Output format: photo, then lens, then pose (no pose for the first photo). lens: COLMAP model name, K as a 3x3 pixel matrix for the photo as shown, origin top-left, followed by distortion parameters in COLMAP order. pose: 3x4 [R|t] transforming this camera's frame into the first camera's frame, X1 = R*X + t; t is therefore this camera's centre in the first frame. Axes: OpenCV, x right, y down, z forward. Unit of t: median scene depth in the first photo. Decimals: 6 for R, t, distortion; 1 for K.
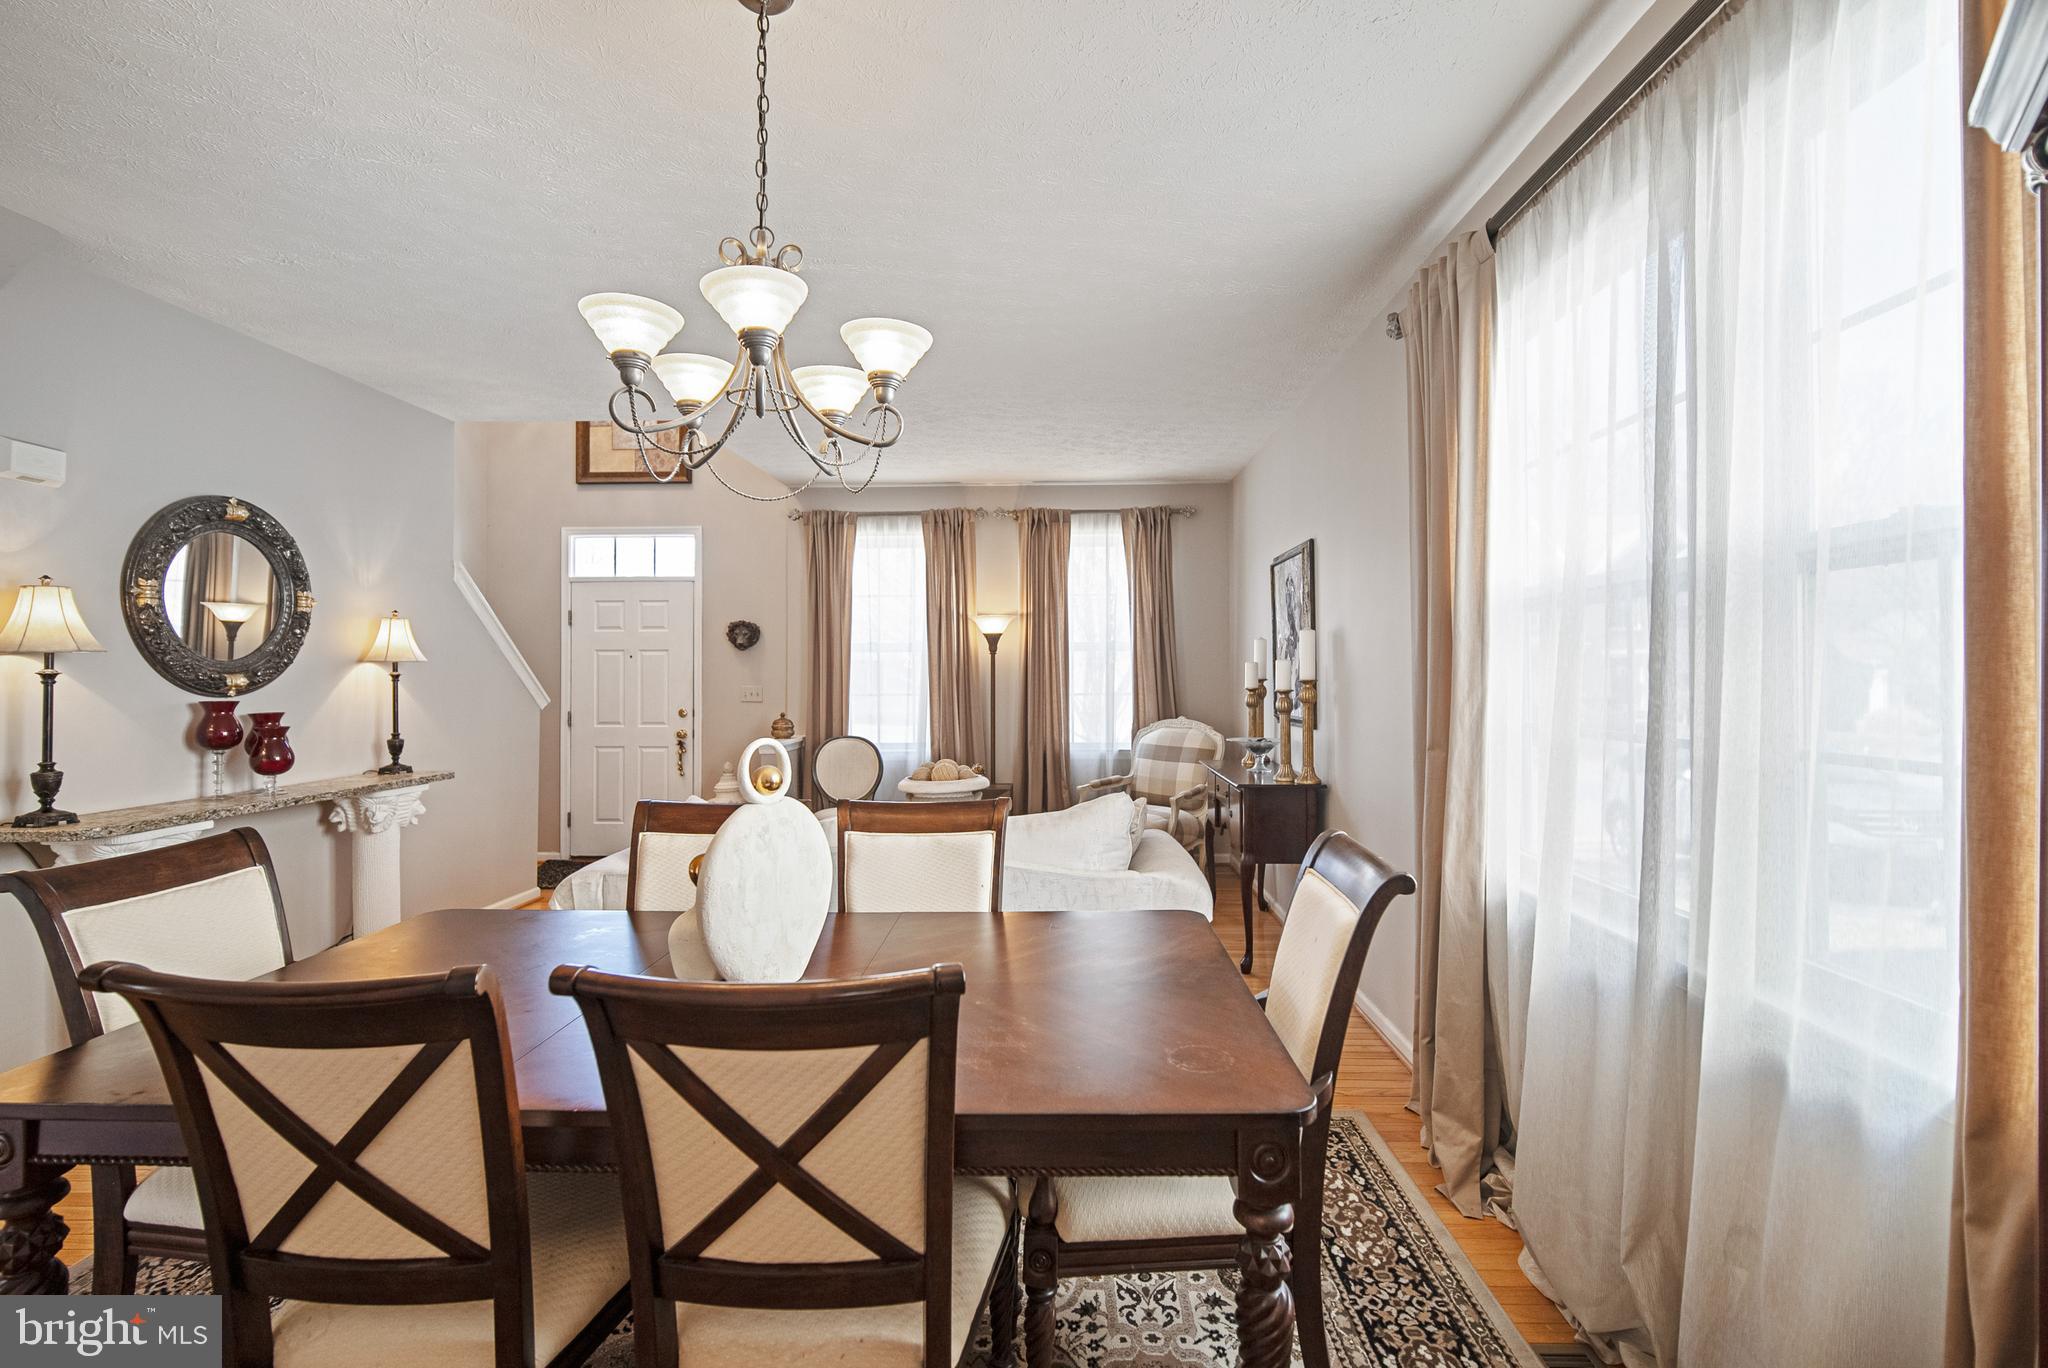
lens RADIAL K [[878.3, 0, 1024.0], [0, 878.3, 684.0], [0, 0, 1]] dist [-0.024211, 0.000026]
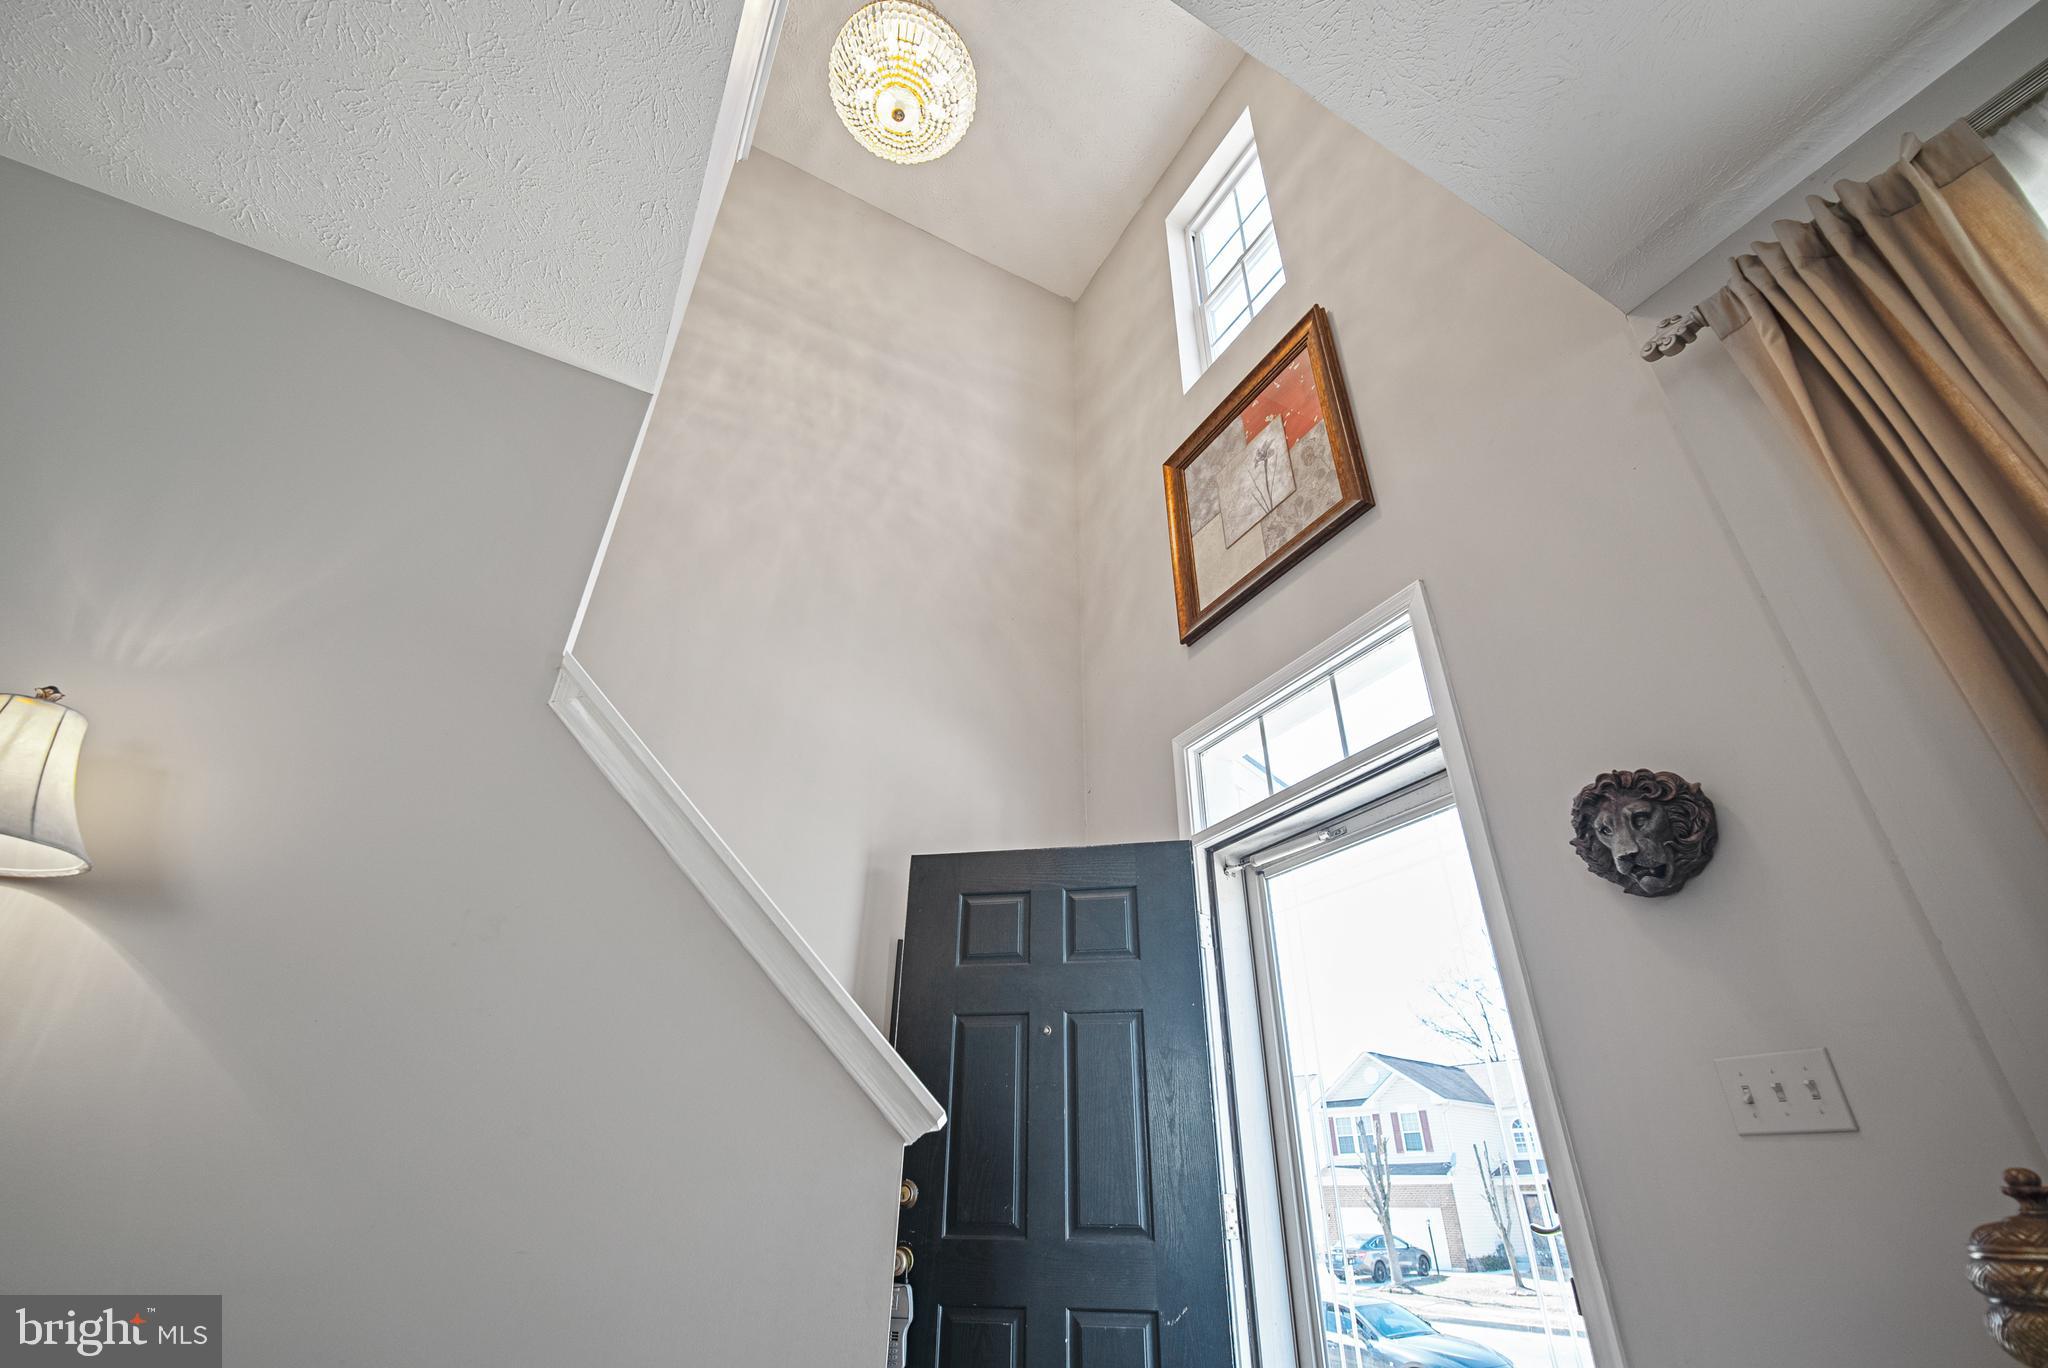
lens RADIAL K [[904.1, 0, 1028.5], [0, 904.1, 684.5], [0, 0, 1]] dist [-0.017076, 0.006183]
pose [[0.479127, -0.451809, -0.752533, -0.193149], [-0.014004, 0.853304, -0.521226, 0.049838], [0.877634, 0.260272, 0.402514, 0.747563]]
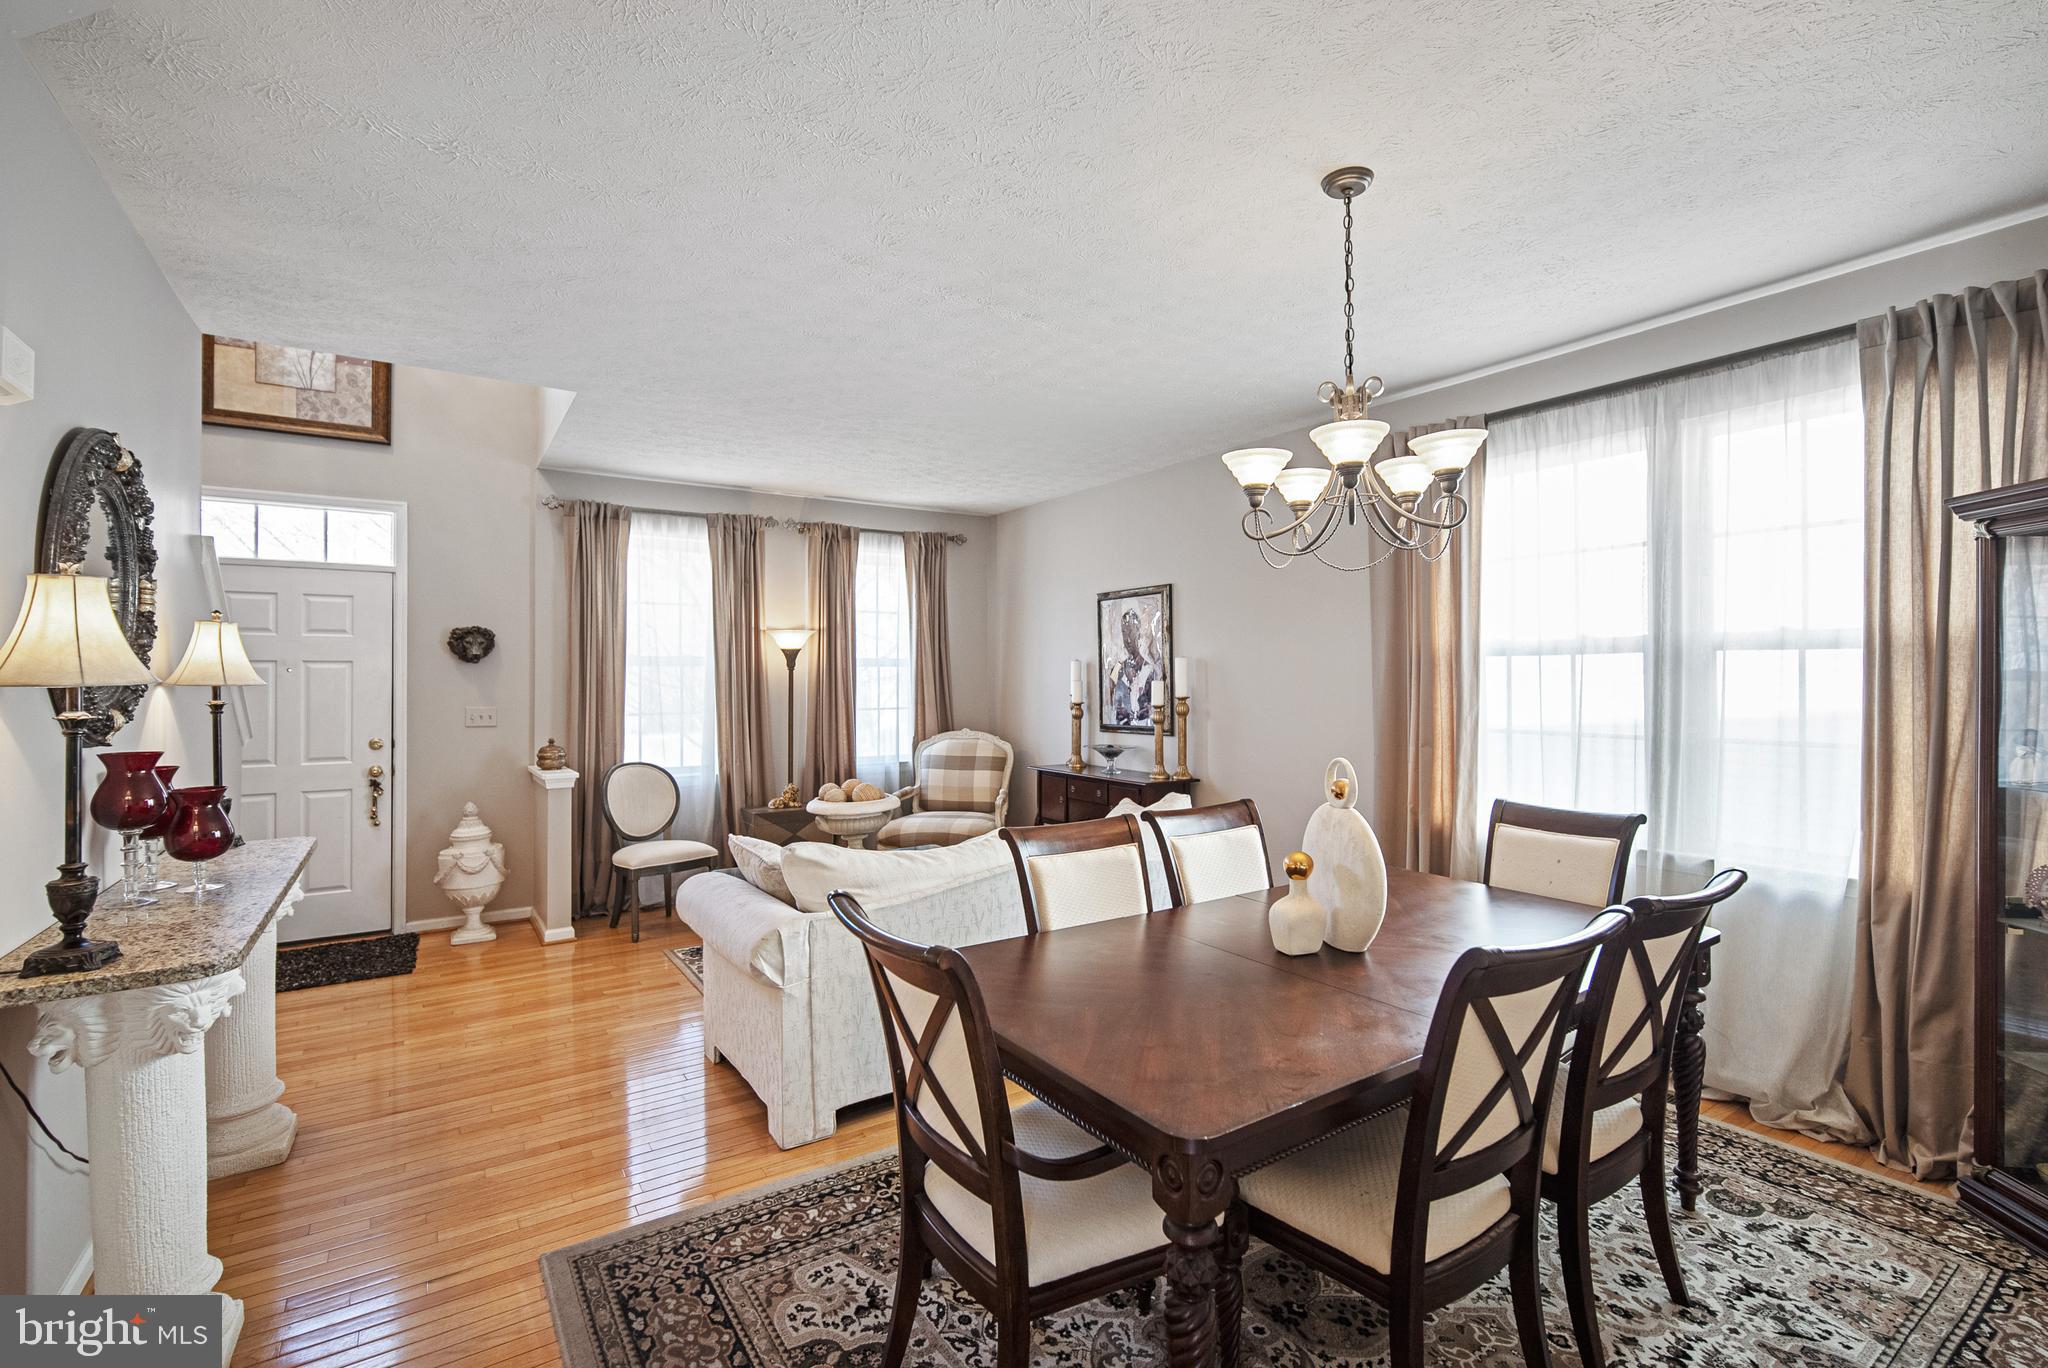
lens RADIAL K [[904.1, 0, 1028.5], [0, 904.1, 684.5], [0, 0, 1]] dist [-0.017076, 0.006183]
pose [[0.825588, -0.003410, 0.564264, -0.373339], [0.006438, 0.999974, -0.003376, -0.012600], [-0.564237, 0.006420, 0.825588, 0.030661]]
